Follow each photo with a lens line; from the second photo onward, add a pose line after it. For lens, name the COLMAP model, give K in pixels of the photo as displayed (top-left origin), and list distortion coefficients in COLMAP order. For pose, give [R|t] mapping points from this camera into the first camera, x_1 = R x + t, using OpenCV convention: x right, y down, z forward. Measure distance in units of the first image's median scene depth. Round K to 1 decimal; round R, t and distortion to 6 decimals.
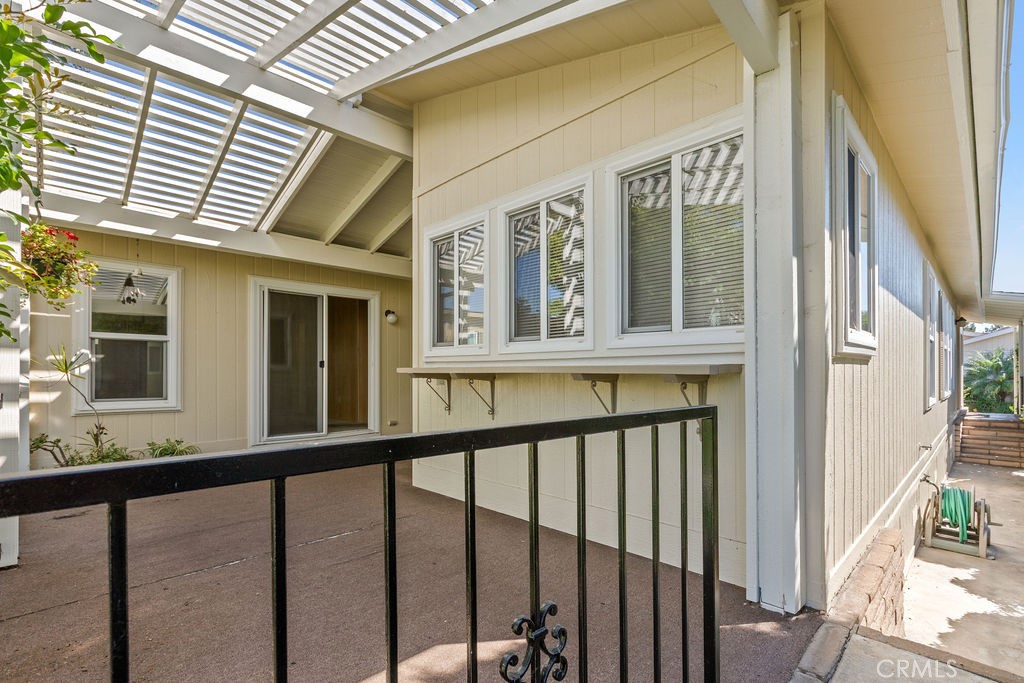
lens RADIAL K [[465.6, 0, 513.9], [0, 465.6, 371.0], [0, 0, 1]] dist [0.001558, 0.000539]
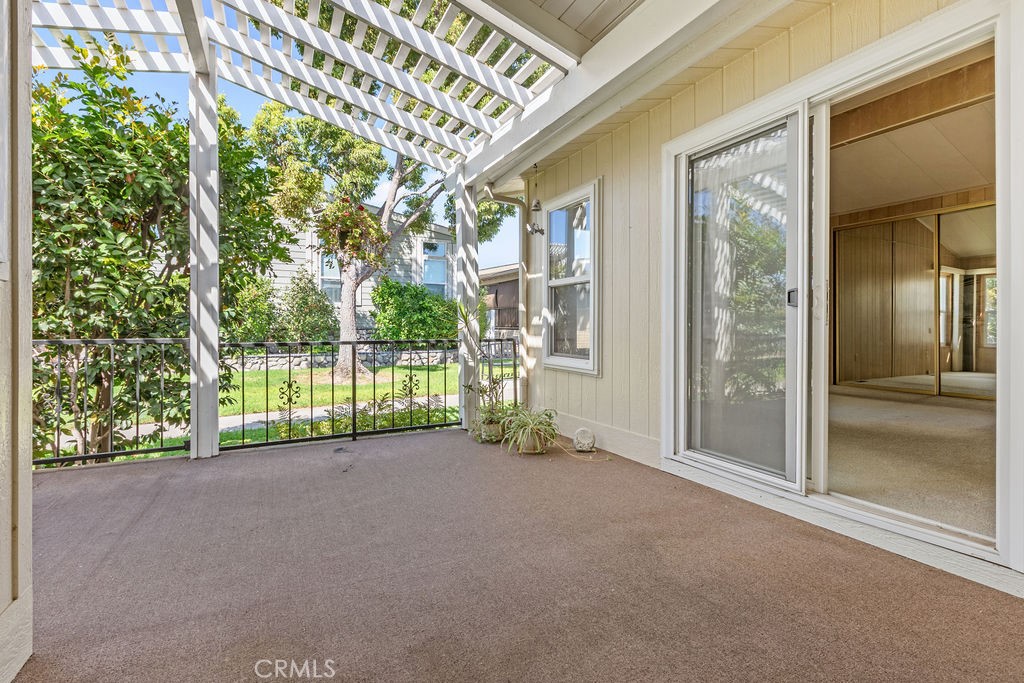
lens RADIAL K [[465.6, 0, 524.6], [0, 465.6, 327.3], [0, 0, 1]] dist [0.001558, 0.000539]
pose [[-0.283368, -0.001291, -0.959010, 0.008030], [0.009295, 0.999948, -0.004092, 0.010021], [0.958966, -0.010073, -0.283342, 1.097550]]
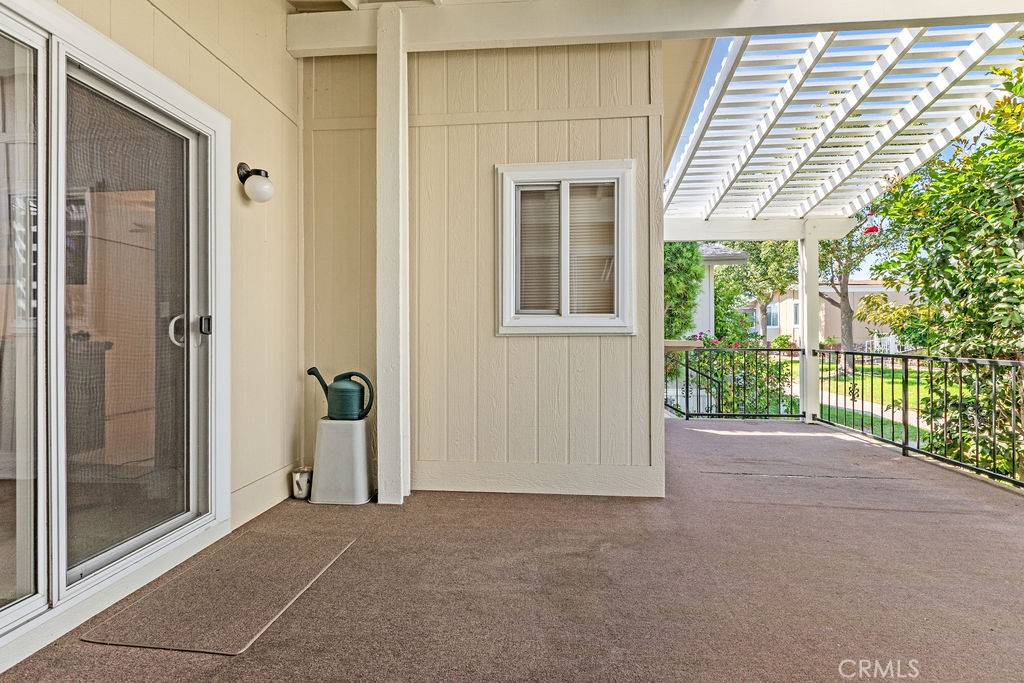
lens RADIAL K [[465.6, 0, 506.2], [0, 465.6, 336.7], [0, 0, 1]] dist [0.001558, 0.000539]
pose [[-0.633757, -0.000239, 0.773532, -0.488343], [-0.004210, 0.999986, -0.003140, -0.010428], [-0.773521, -0.005247, -0.633749, 1.281923]]
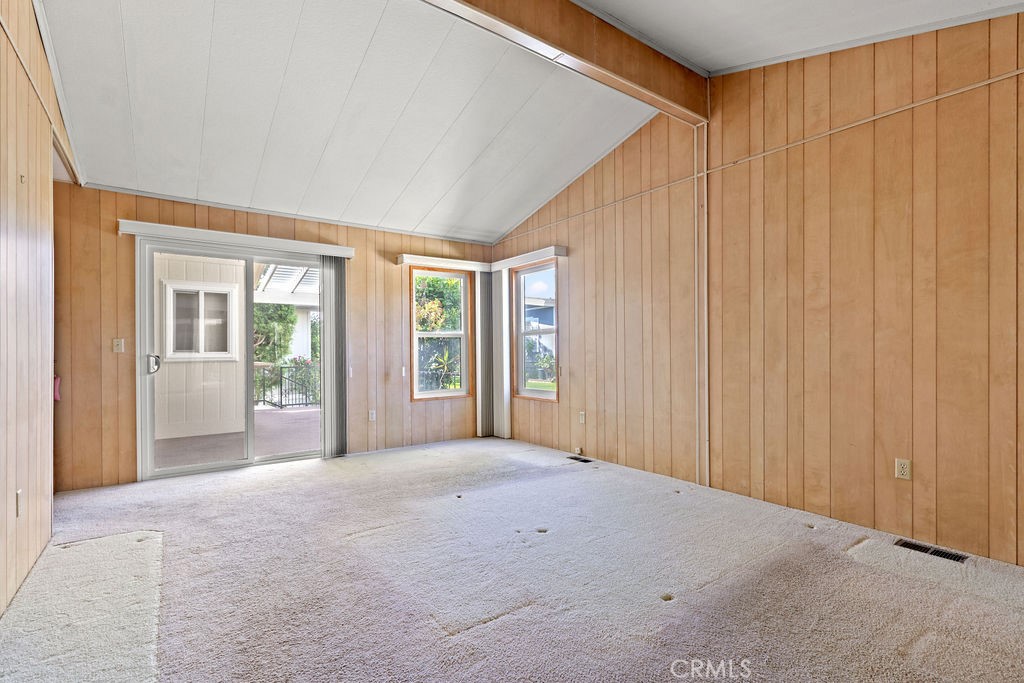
lens RADIAL K [[465.6, 0, 510.3], [0, 465.6, 352.4], [0, 0, 1]] dist [0.001558, 0.000539]
pose [[-0.990253, -0.003447, 0.139235, -1.013015], [-0.005084, 0.999922, -0.011407, -0.027048], [-0.139185, -0.012004, -0.990194, 1.898060]]
